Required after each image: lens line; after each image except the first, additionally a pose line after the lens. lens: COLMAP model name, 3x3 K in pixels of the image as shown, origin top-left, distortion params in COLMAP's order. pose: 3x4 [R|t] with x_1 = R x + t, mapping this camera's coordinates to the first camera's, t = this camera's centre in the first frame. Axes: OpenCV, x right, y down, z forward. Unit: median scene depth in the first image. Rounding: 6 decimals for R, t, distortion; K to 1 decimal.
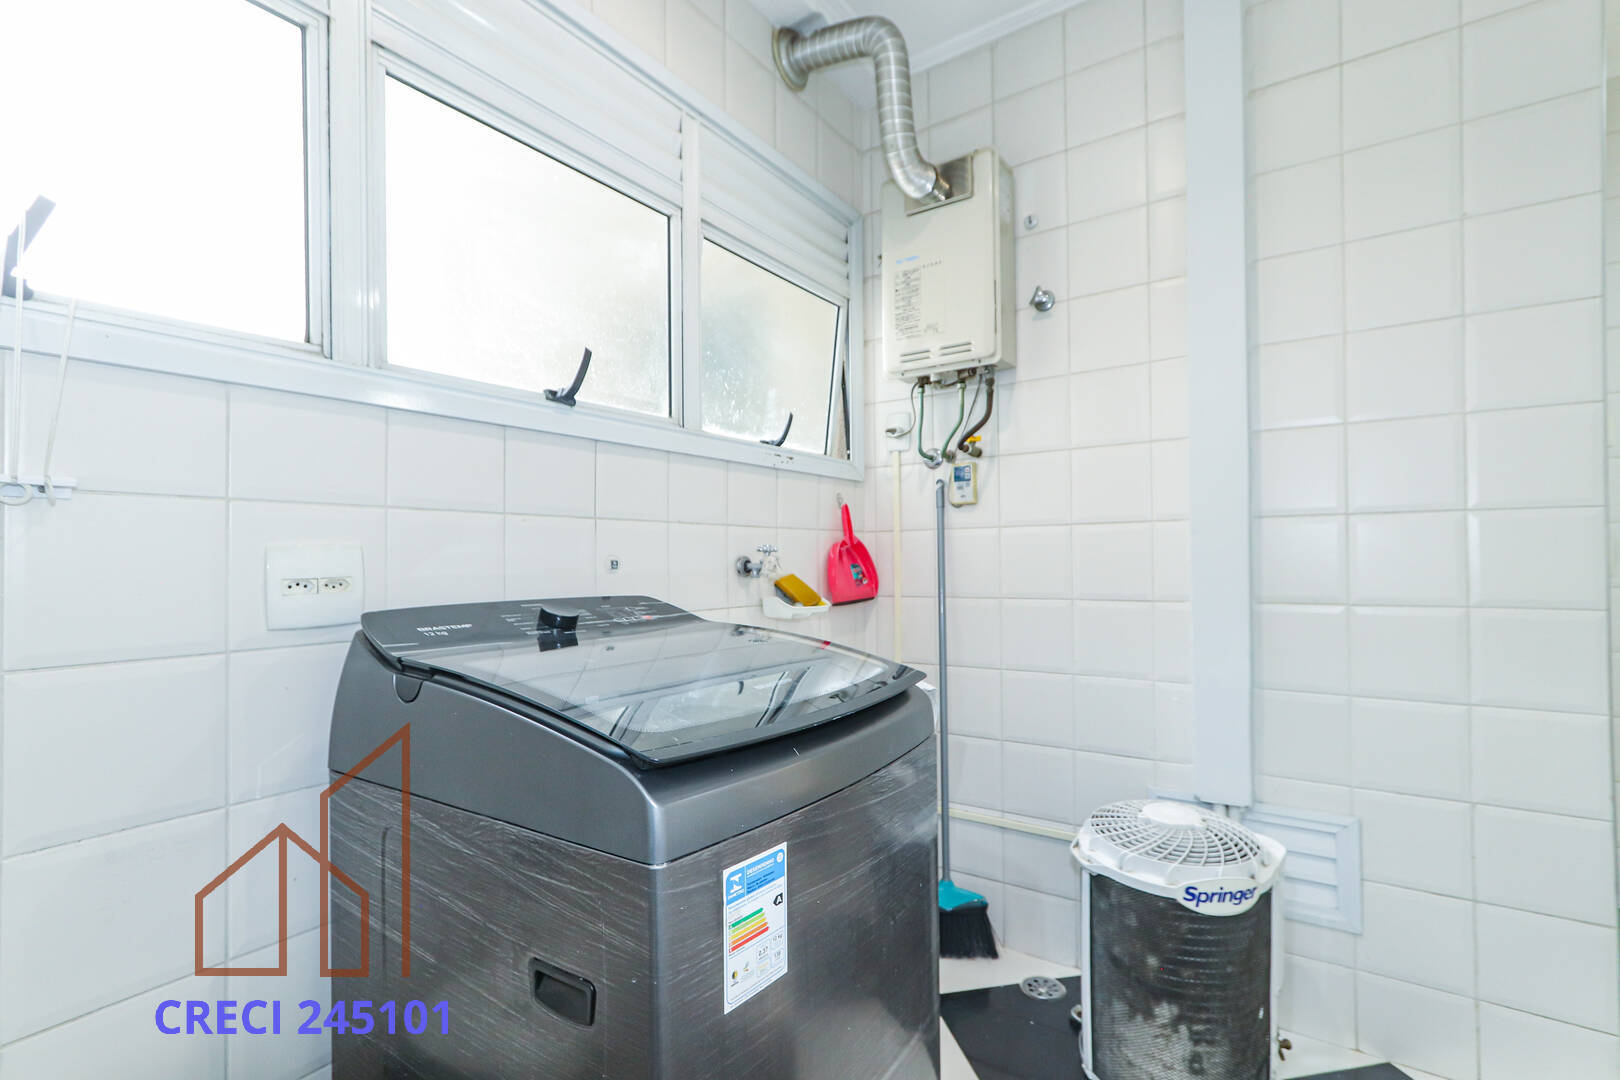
lens RADIAL K [[746.3, 0, 844.3], [0, 746.3, 548.1], [0, 0, 1]] dist [0.000652, 0.000444]
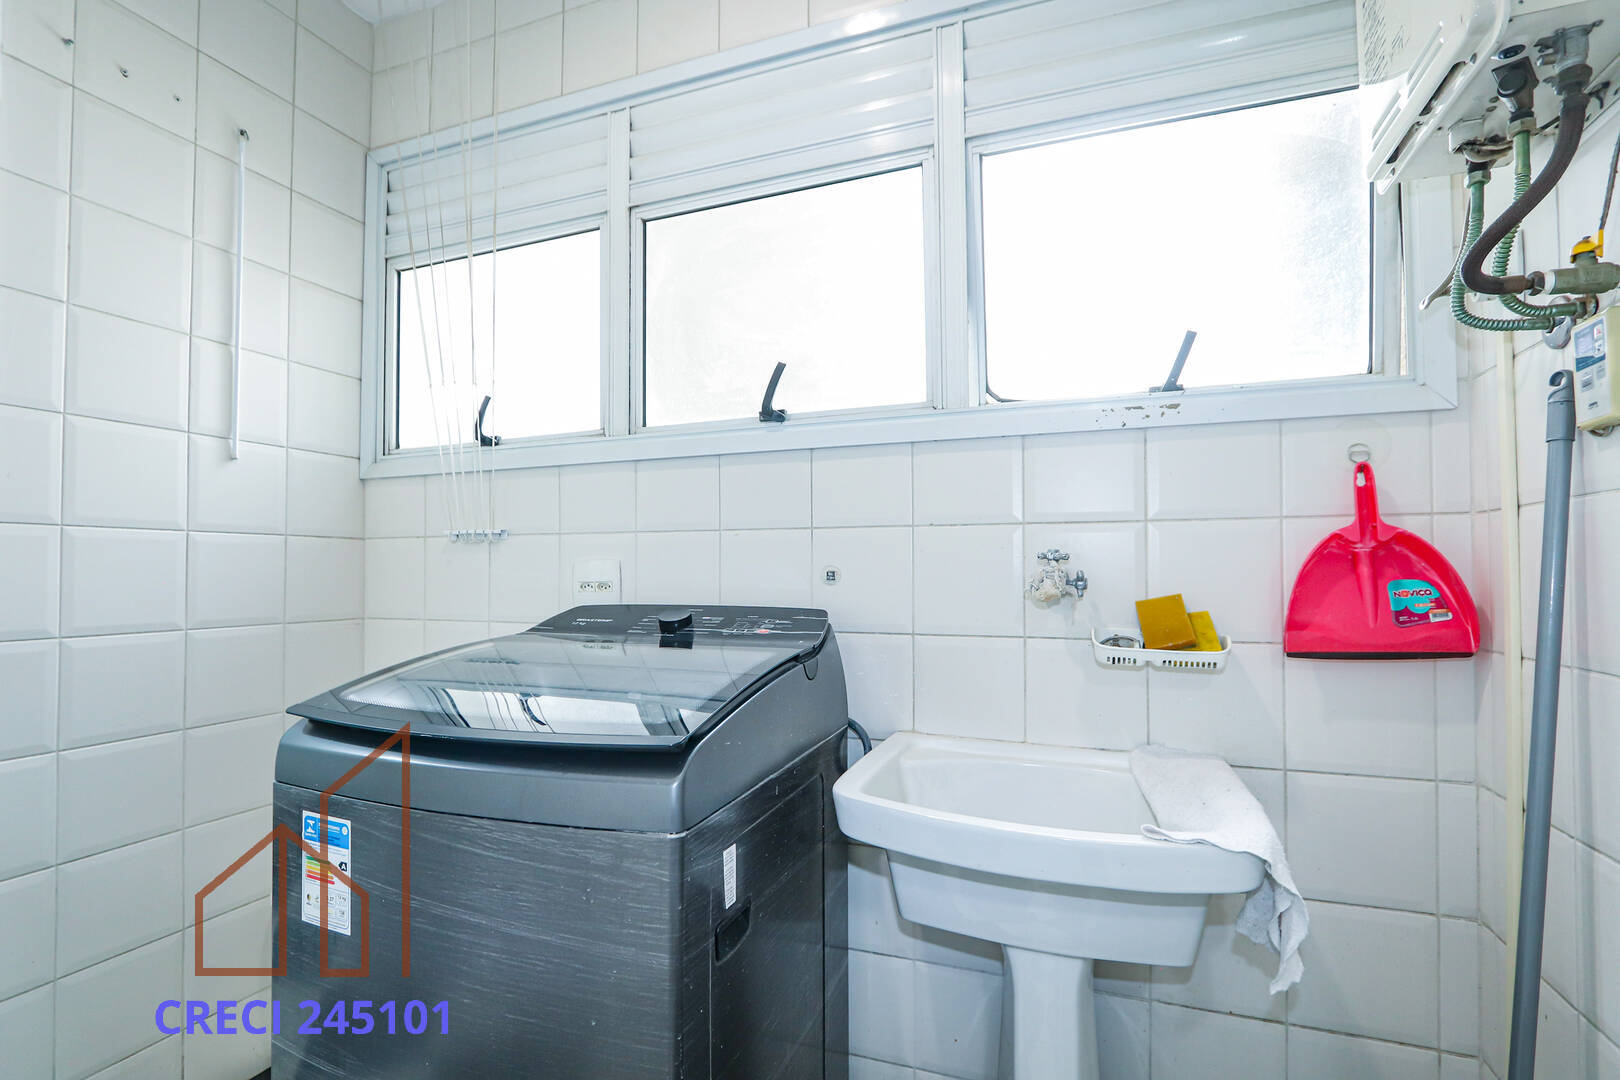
lens RADIAL K [[741.7, 0, 819.8], [0, 741.7, 569.6], [0, 0, 1]] dist [-0.031047, 0.000331]
pose [[0.220230, -0.004656, -0.975437, 0.699461], [0.009938, 0.999947, -0.002529, 0.018973], [0.975397, -0.009137, 0.220265, 0.893198]]
